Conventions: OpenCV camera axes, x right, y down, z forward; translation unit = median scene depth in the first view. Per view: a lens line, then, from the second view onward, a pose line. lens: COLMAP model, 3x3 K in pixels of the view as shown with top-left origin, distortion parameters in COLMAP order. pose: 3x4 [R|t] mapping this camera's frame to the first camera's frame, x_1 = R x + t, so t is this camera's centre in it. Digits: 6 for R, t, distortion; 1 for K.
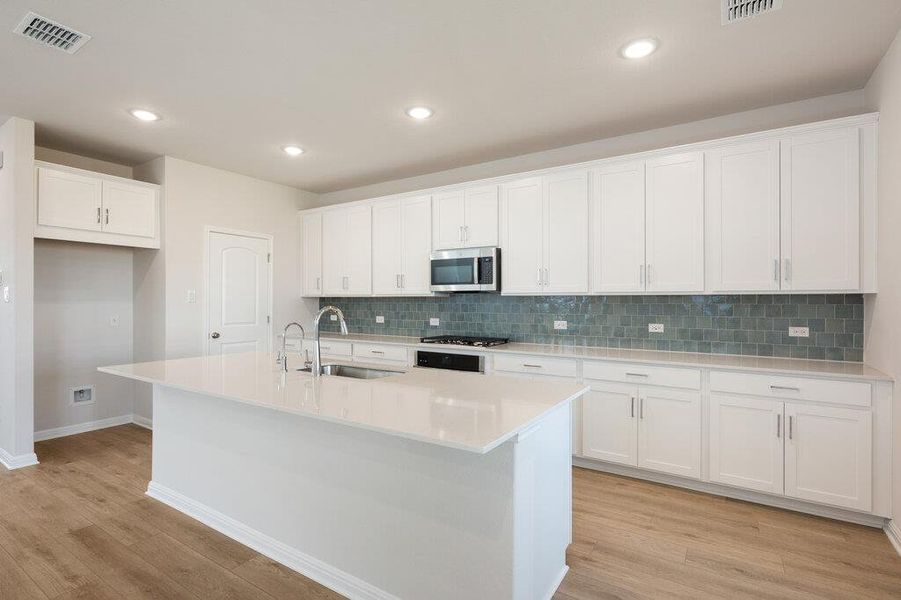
lens RADIAL K [[434.6, 0, 447.7], [0, 434.6, 302.3], [0, 0, 1]] dist [-0.004505, -0.000299]
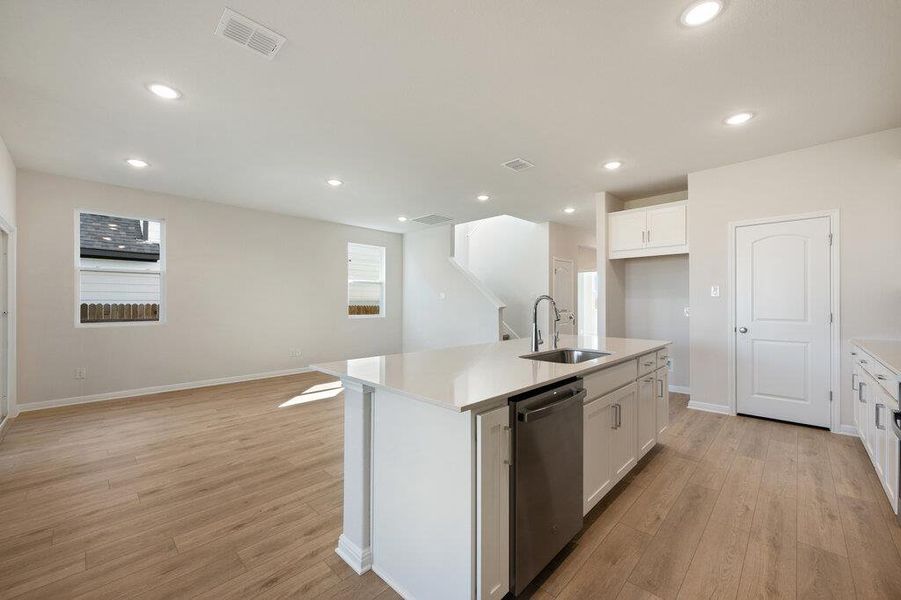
lens RADIAL K [[356.4, 0, 449.3], [0, 356.4, 302.0], [0, 0, 1]] dist [0.000373, -0.000414]
pose [[-0.194567, -0.005700, -0.980873, 0.506568], [-0.002437, 0.999983, -0.005328, 0.023515], [0.980886, 0.001354, -0.194577, 0.637408]]
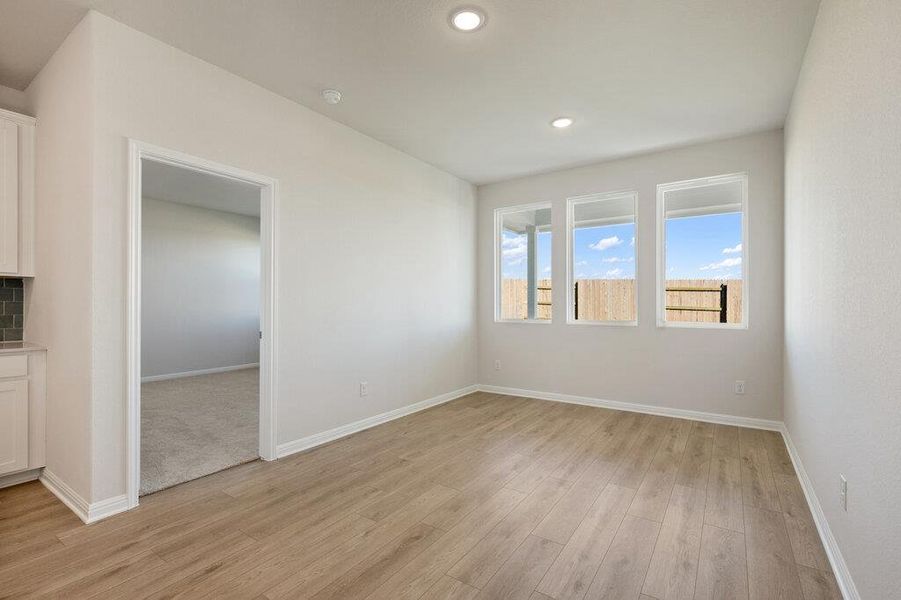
lens RADIAL K [[417.0, 0, 451.5], [0, 417.0, 302.1], [0, 0, 1]] dist [-0.004626, -0.000633]
pose [[0.020340, 0.002169, 0.999791, -0.053984], [0.002393, 0.999995, -0.002218, 0.038000], [-0.999790, 0.002438, 0.020334, -0.086512]]
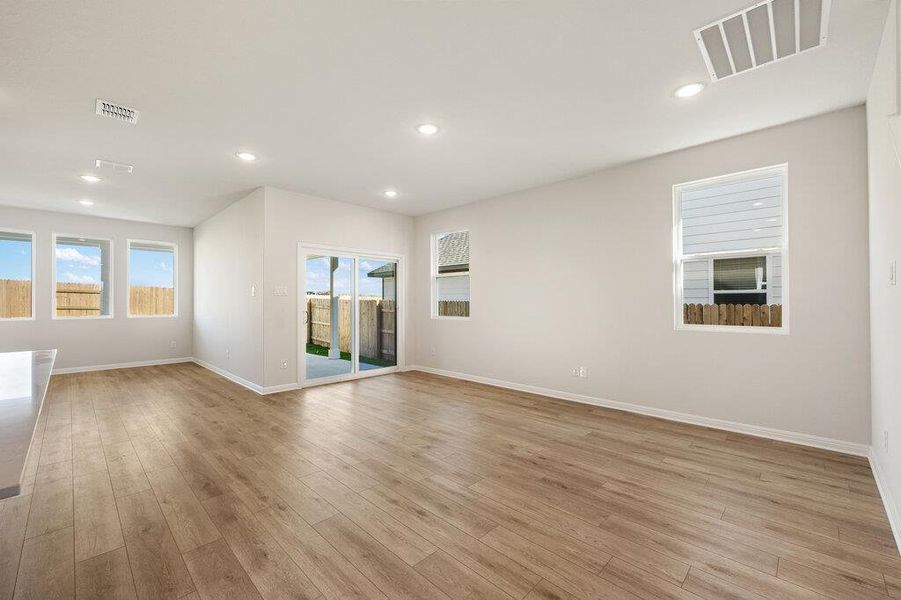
lens RADIAL K [[369.2, 0, 447.6], [0, 369.2, 300.7], [0, 0, 1]] dist [-0.002158, -0.000114]
pose [[-0.979190, 0.001287, 0.202944, -0.842523], [0.001116, 0.999999, -0.000960, 0.022333], [-0.202945, -0.000713, -0.979190, 0.871597]]
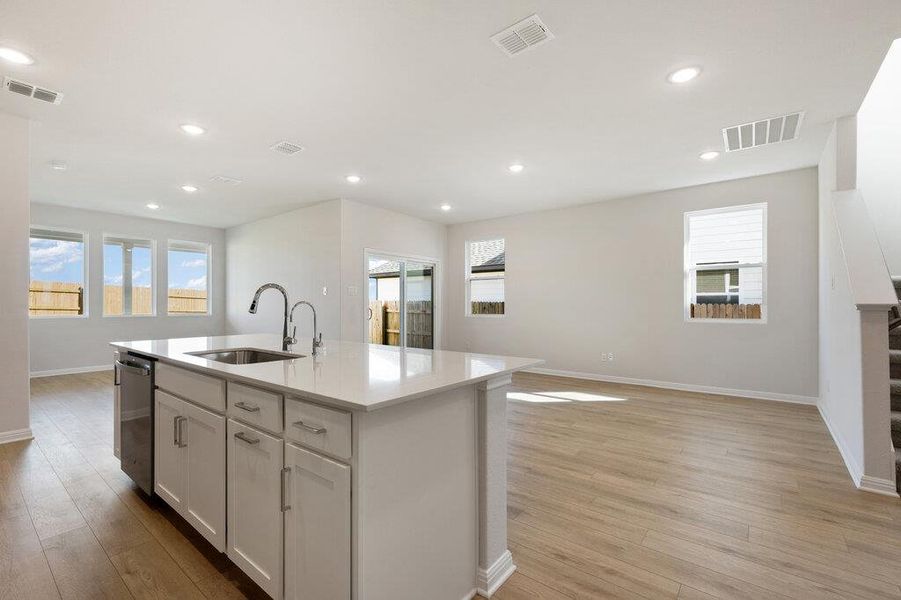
lens RADIAL K [[393.1, 0, 446.0], [0, 393.1, 306.5], [0, 0, 1]] dist [0.000380, -0.000611]
pose [[-0.994867, -0.003246, 0.101138, -0.521077], [-0.002472, 0.999967, 0.007781, 0.036641], [-0.101160, 0.007491, -0.994842, 1.271958]]
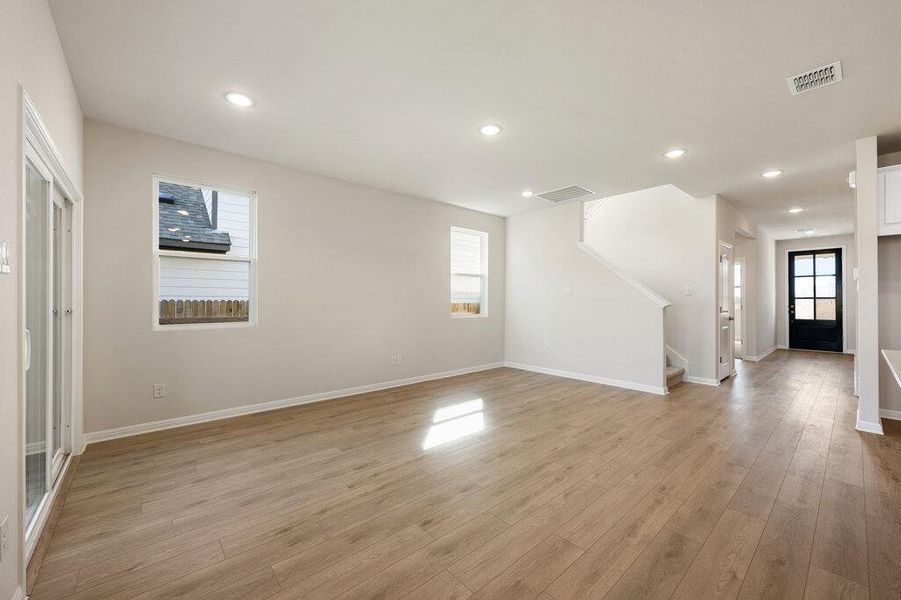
lens RADIAL K [[356.4, 0, 450.7], [0, 356.4, 299.0], [0, 0, 1]] dist [0.000373, -0.000414]
pose [[-0.272762, -0.007399, -0.962053, 0.248417], [-0.004512, 0.999969, -0.006412, 0.027236], [0.962071, 0.002592, -0.272787, 0.155282]]
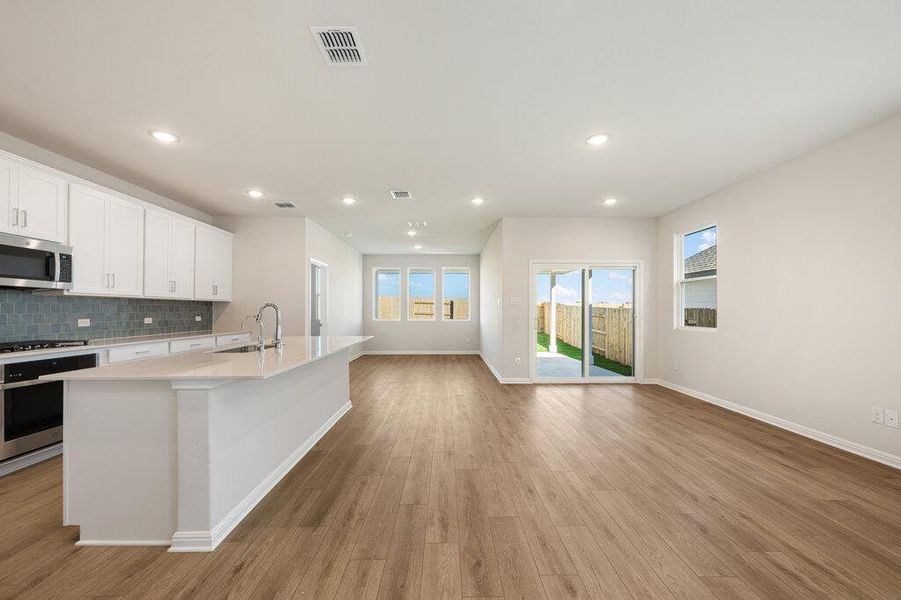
lens RADIAL K [[356.4, 0, 451.1], [0, 356.4, 312.4], [0, 0, 1]] dist [0.000373, -0.000414]
pose [[-0.553777, -0.005896, 0.832644, -1.145178], [0.001834, 0.999964, 0.008301, 0.021320], [-0.832663, 0.006124, -0.553746, 0.794488]]
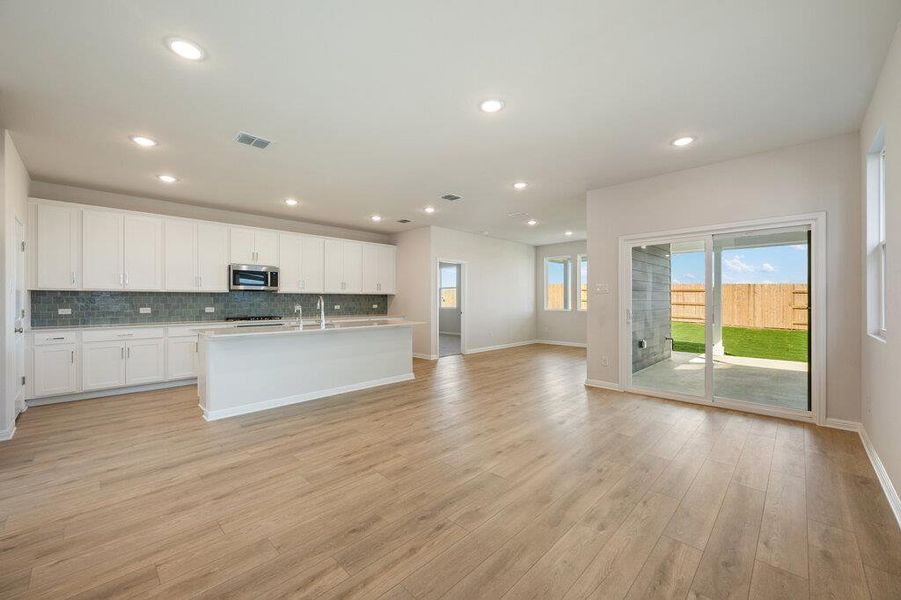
lens RADIAL K [[356.4, 0, 452.0], [0, 356.4, 300.2], [0, 0, 1]] dist [0.000373, -0.000414]
pose [[0.198697, -0.000599, 0.980061, -1.384309], [0.006966, 0.999975, -0.000802, 0.025475], [-0.980036, 0.006987, 0.198697, -0.057959]]
